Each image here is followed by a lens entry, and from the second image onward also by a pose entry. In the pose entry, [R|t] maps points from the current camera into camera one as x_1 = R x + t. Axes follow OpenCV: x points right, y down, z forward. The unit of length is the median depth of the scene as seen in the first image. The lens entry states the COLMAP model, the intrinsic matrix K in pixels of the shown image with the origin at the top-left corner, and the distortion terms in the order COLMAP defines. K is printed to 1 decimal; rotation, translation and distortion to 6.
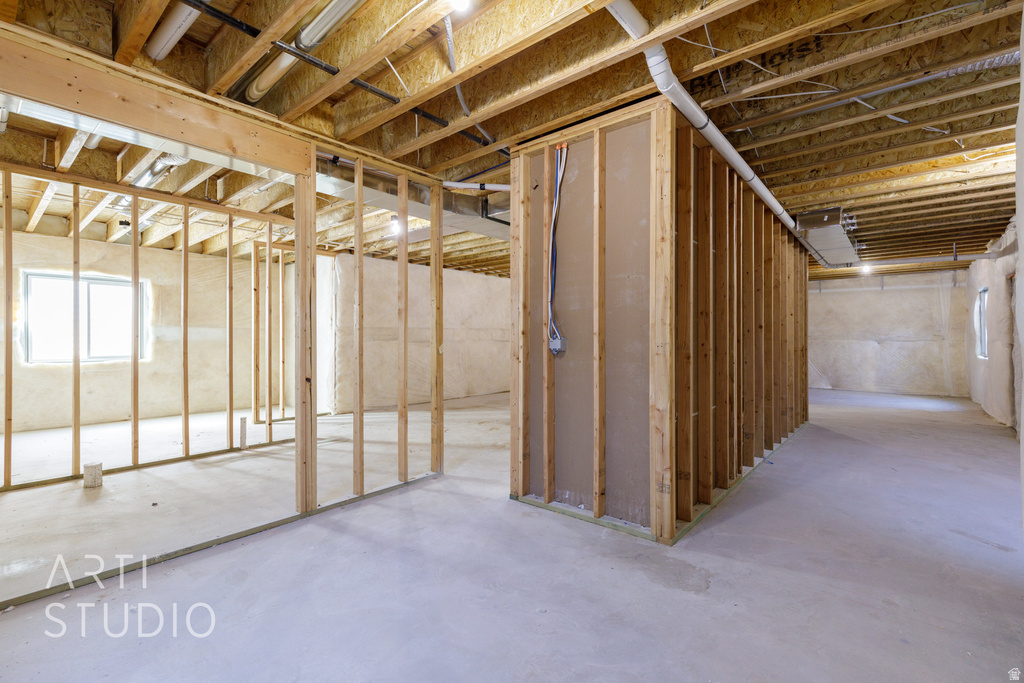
lens RADIAL K [[458.1, 0, 509.4], [0, 458.1, 342.5], [0, 0, 1]] dist [-0.001221, 0.000102]
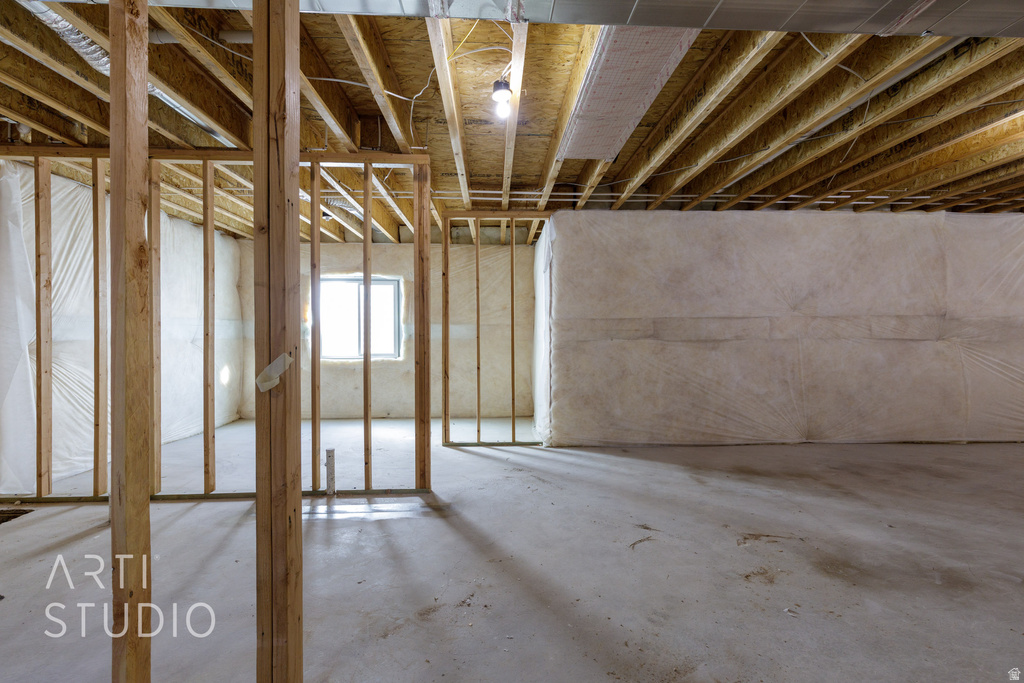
lens RADIAL K [[458.1, 0, 514.6], [0, 458.1, 337.8], [0, 0, 1]] dist [-0.001221, 0.000102]
pose [[0.676373, 0.006781, -0.736528, 0.088371], [-0.002350, 0.999972, 0.007048, -0.010416], [0.736555, -0.003037, 0.676371, 0.465953]]
